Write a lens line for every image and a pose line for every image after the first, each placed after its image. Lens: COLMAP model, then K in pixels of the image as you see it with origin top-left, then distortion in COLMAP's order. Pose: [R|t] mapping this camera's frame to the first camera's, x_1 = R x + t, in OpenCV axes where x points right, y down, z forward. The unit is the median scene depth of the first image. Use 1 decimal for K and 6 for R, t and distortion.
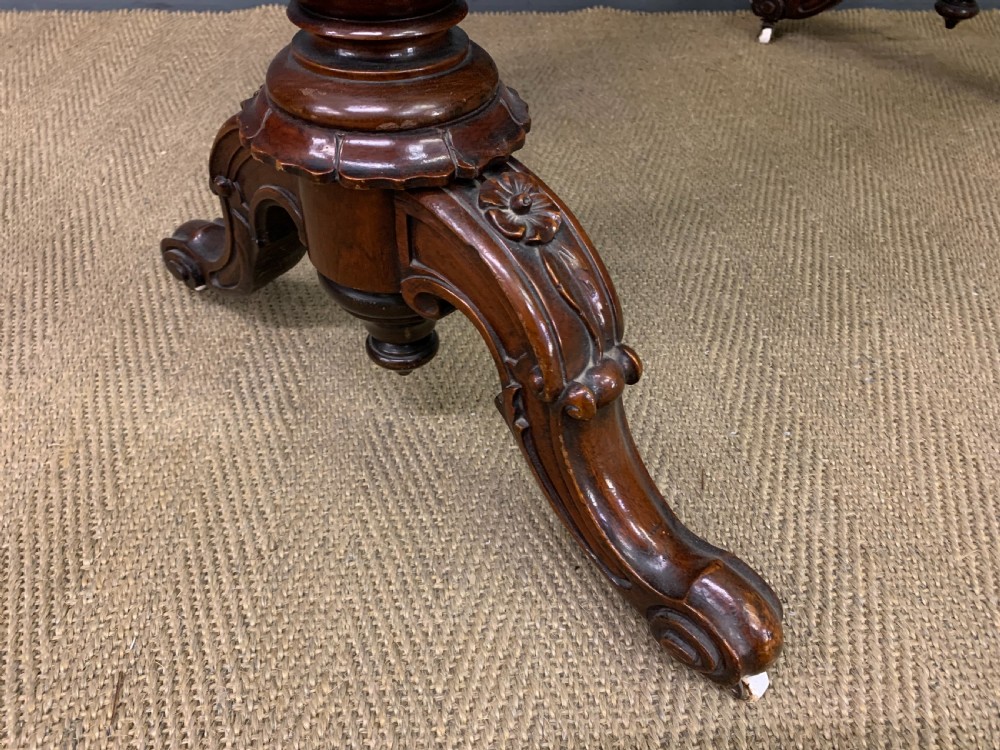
lens RADIAL K [[769.4, 0, 492.6], [0, 769.4, 378.6], [0, 0, 1]] dist [0.013606, -0.012777]
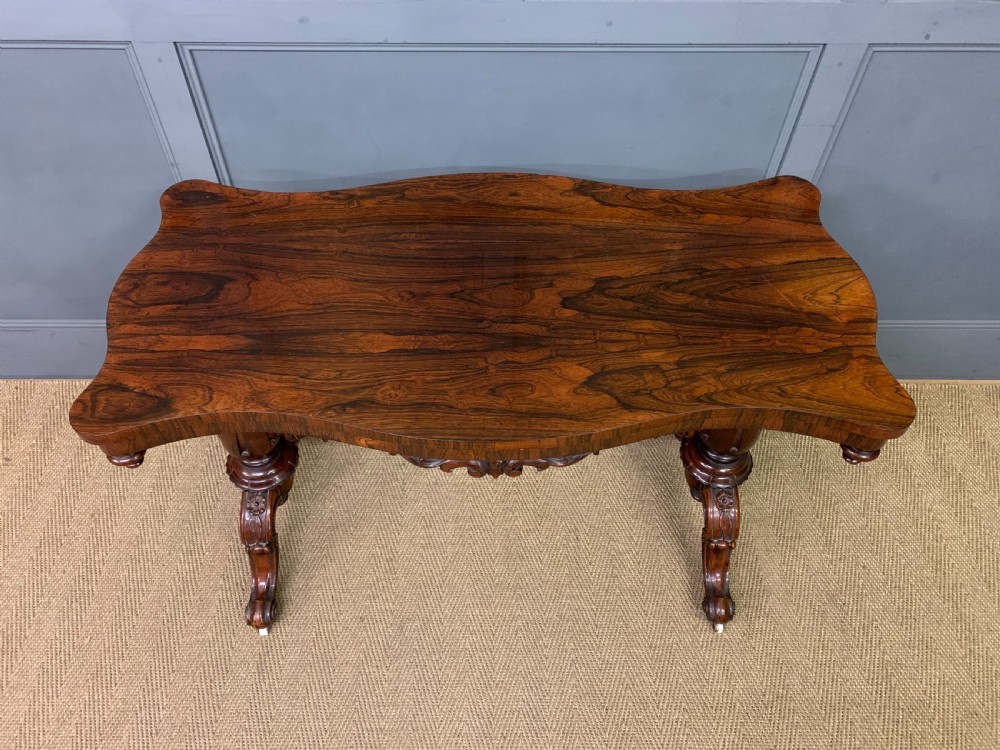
lens RADIAL K [[760.0, 0, 486.3], [0, 760.0, 364.6], [0, 0, 1]] dist [0.027156, -0.018375]
pose [[0.998653, 0.033178, -0.039890, 0.579008], [-0.026863, 0.988388, 0.149559, -1.793778], [0.044389, -0.148286, 0.987948, -1.380728]]
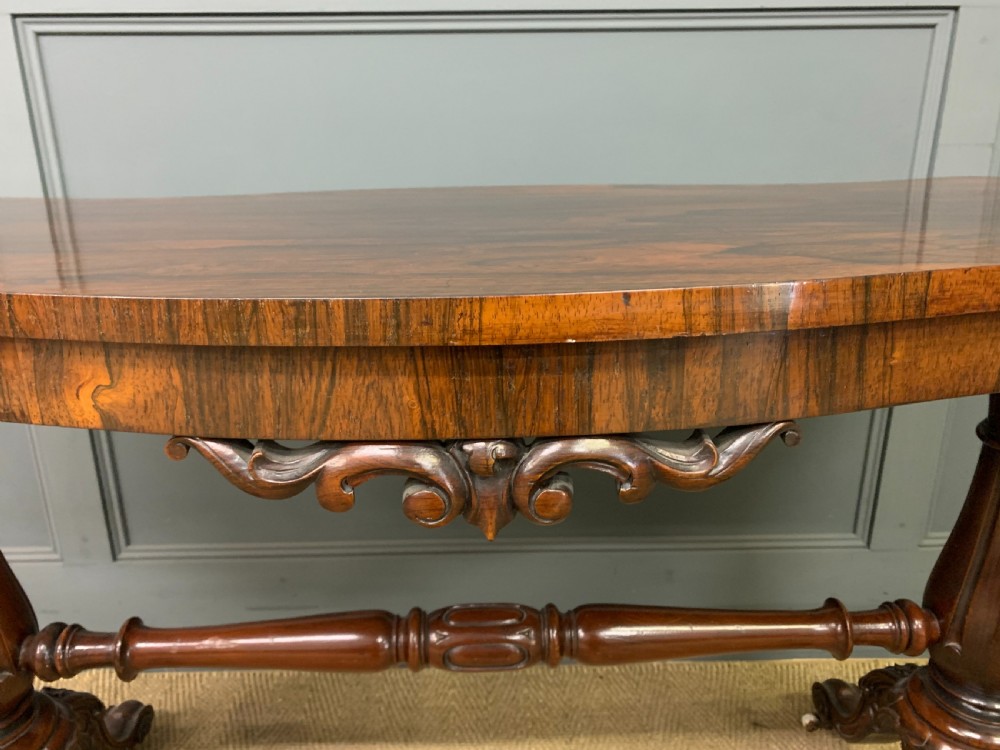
lens RADIAL K [[769.4, 0, 486.8], [0, 769.4, 373.6], [0, 0, 1]] dist [0.013606, -0.012777]
pose [[0.998734, -0.013196, -0.048539, 0.562539], [-0.007633, 0.914037, -0.405559, -1.009815], [0.049718, 0.405416, 0.912779, -0.011123]]
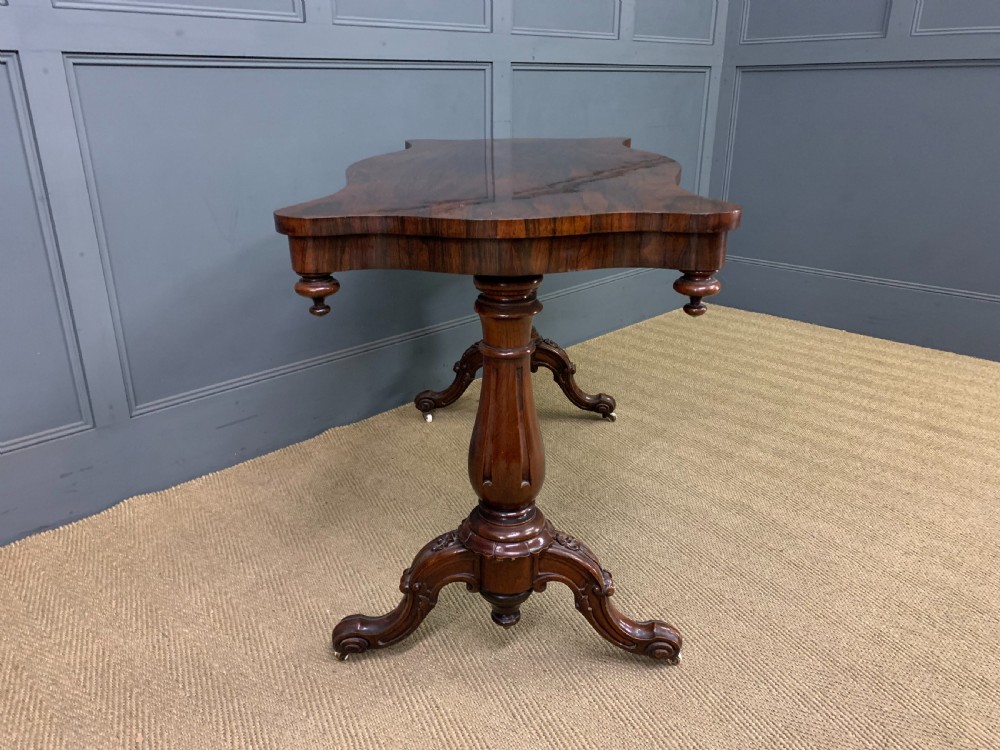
lens RADIAL K [[760.0, 0, 483.7], [0, 760.0, 380.1], [0, 0, 1]] dist [0.027156, -0.018375]
pose [[0.754687, -0.257837, 0.603297, -1.361987], [0.453918, 0.869135, -0.196373, -0.242226], [-0.473715, 0.422047, 0.772962, -1.098862]]
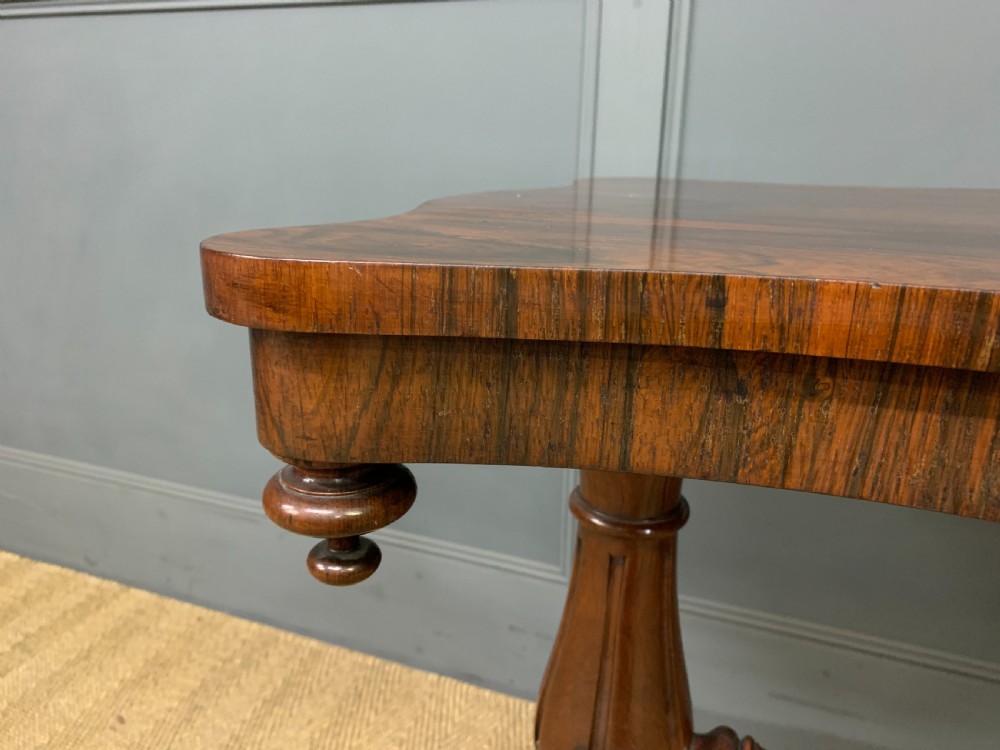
lens RADIAL K [[769.4, 0, 496.8], [0, 769.4, 364.1], [0, 0, 1]] dist [0.013606, -0.012777]
pose [[0.907925, 0.118011, -0.402175, -0.186567], [-0.280316, 0.884334, -0.373332, -1.114543], [0.311600, 0.451694, 0.835990, 0.179452]]
